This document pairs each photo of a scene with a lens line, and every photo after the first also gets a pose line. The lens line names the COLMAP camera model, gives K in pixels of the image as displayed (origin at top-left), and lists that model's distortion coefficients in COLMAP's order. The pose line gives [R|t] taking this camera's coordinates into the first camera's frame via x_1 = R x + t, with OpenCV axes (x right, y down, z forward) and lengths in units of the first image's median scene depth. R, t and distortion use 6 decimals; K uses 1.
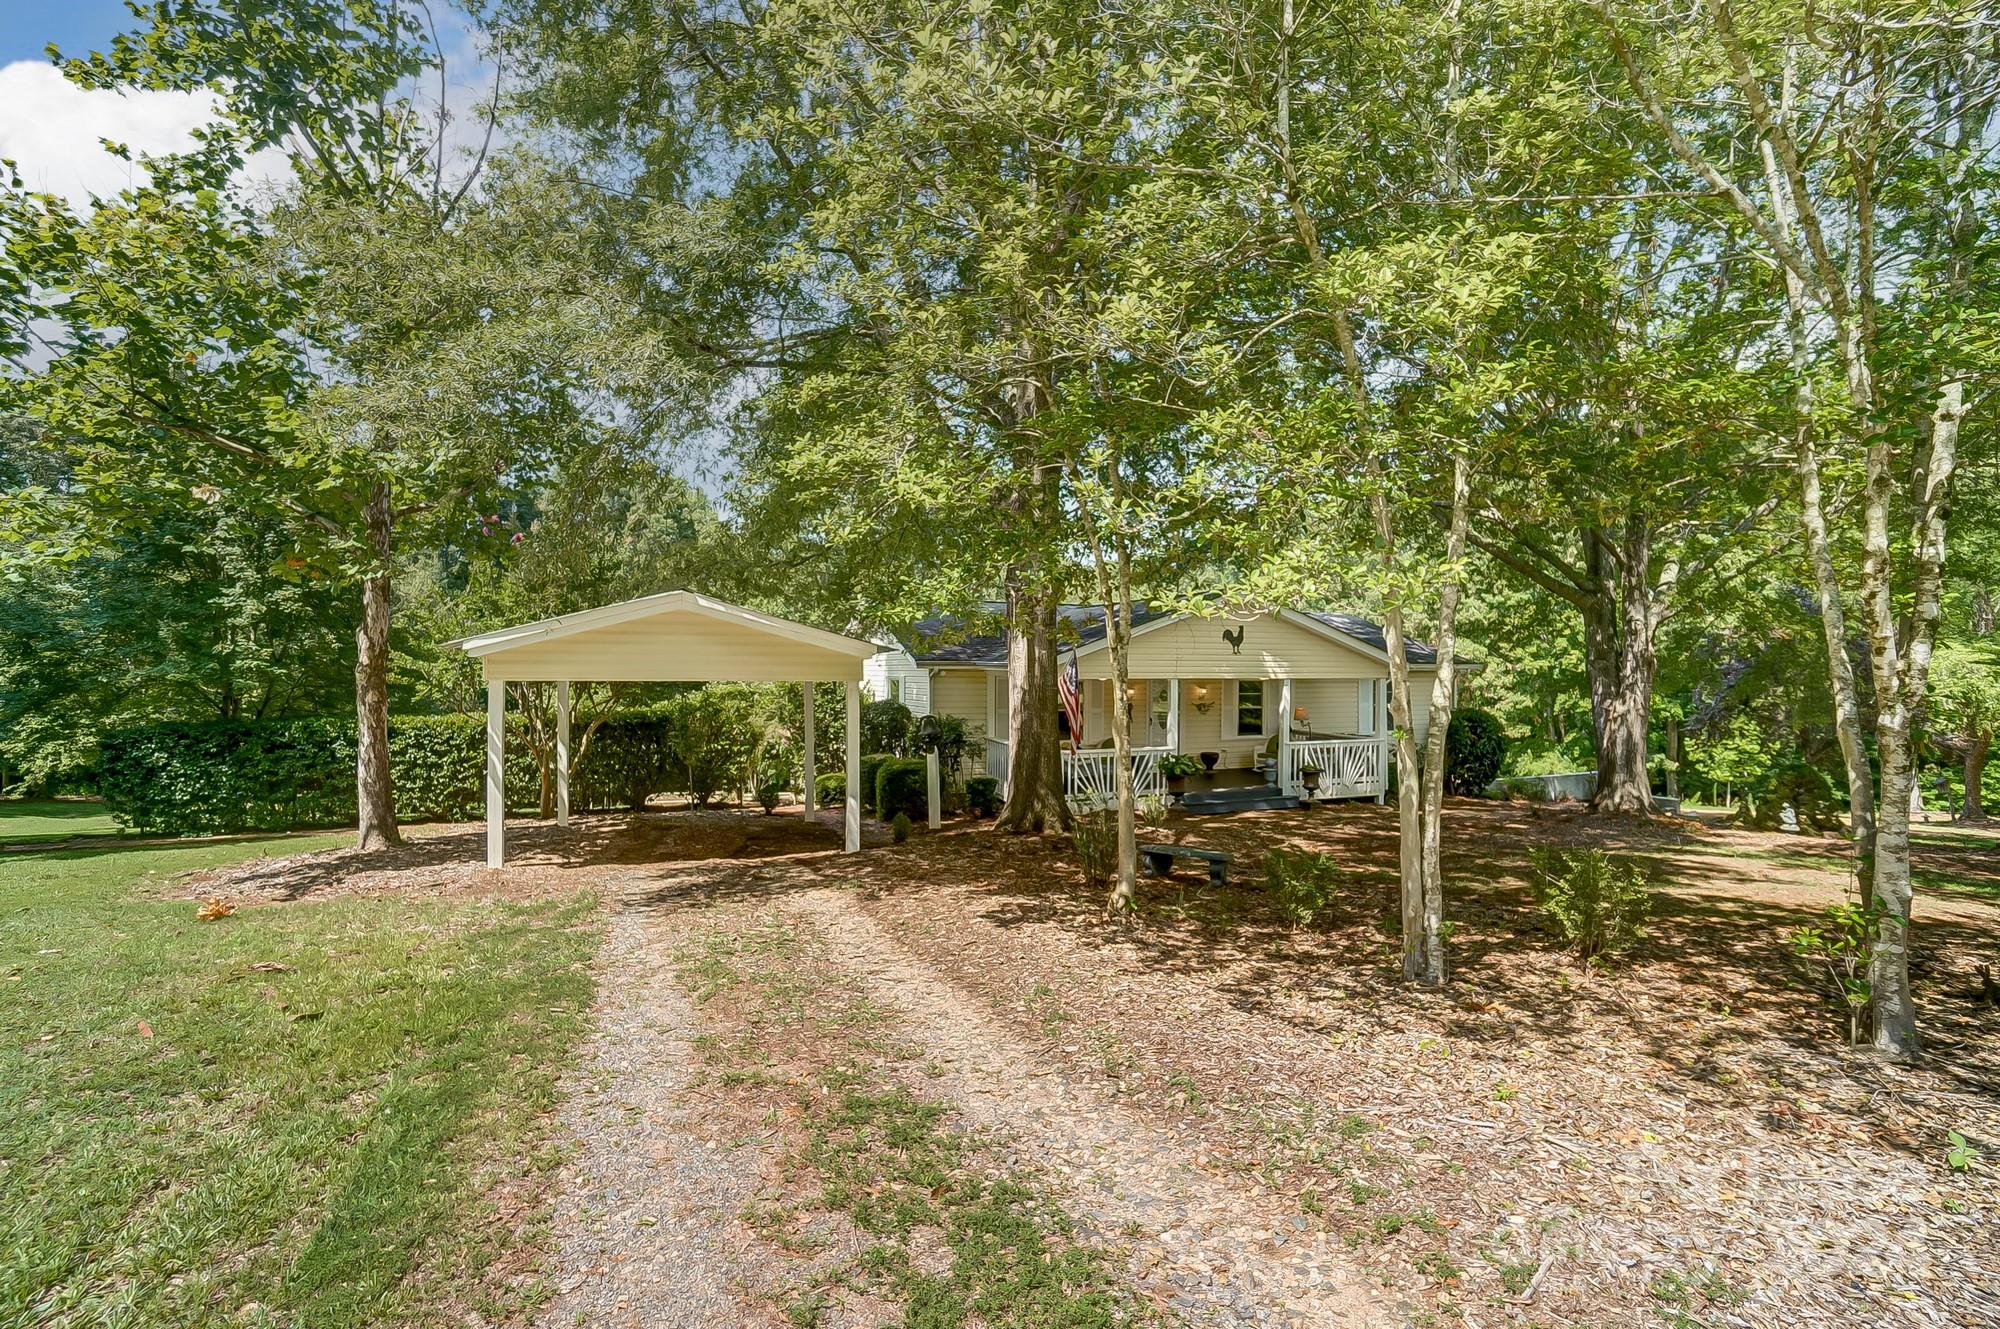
lens RADIAL K [[888.7, 0, 986.6], [0, 888.7, 666.1], [0, 0, 1]] dist [-0.047693, 0.017244]
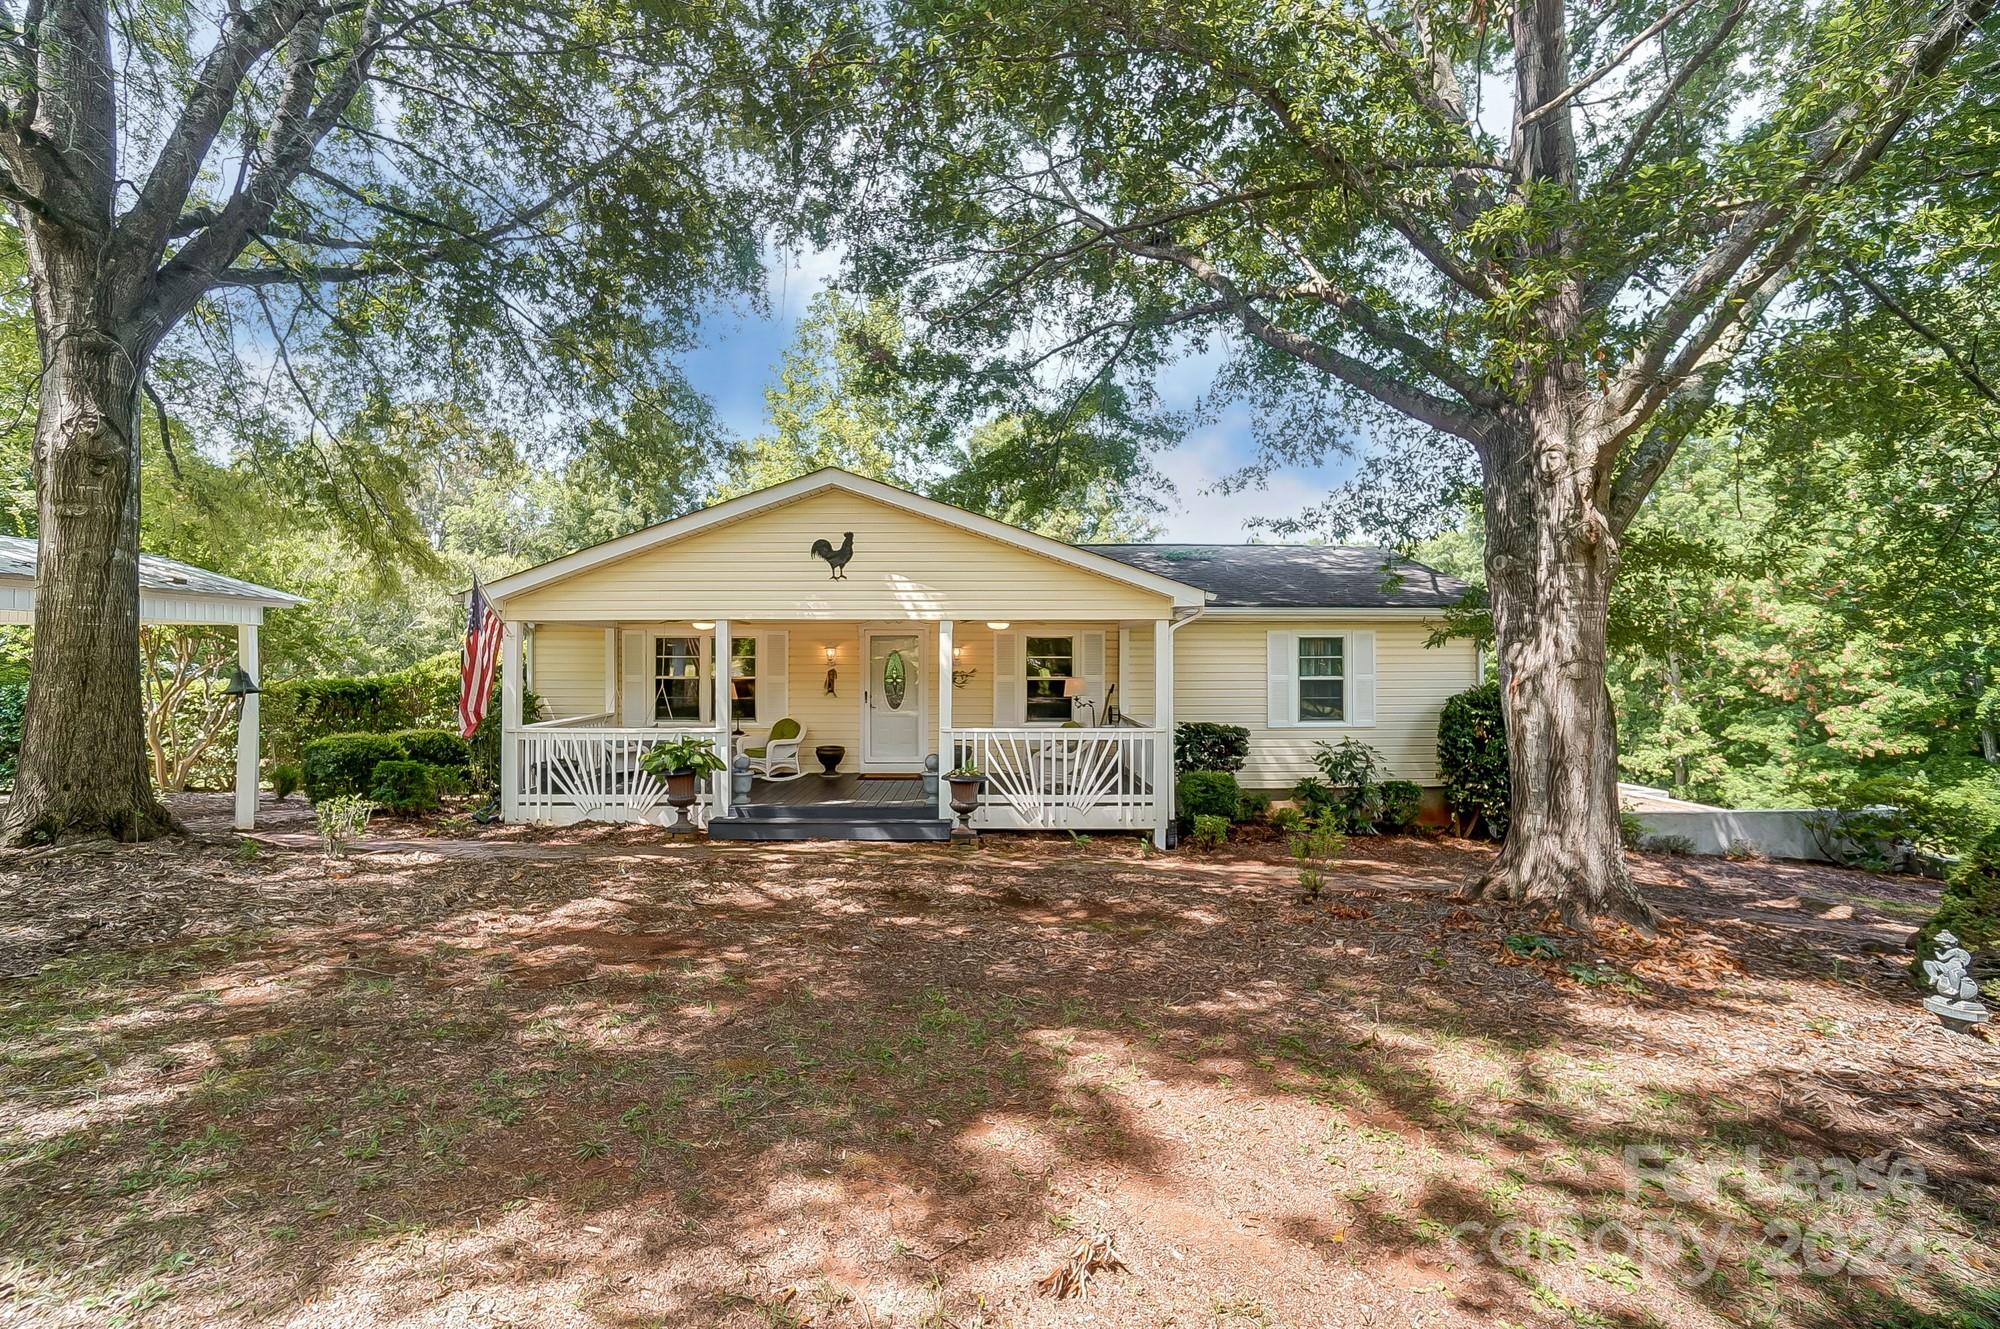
lens RADIAL K [[888.7, 0, 1007.1], [0, 888.7, 669.5], [0, 0, 1]] dist [-0.047693, 0.017244]
pose [[0.935390, -0.005177, -0.353580, 0.629204], [0.004732, 0.999987, -0.002124, 0.052006], [0.353586, 0.000314, 0.935402, 0.496813]]
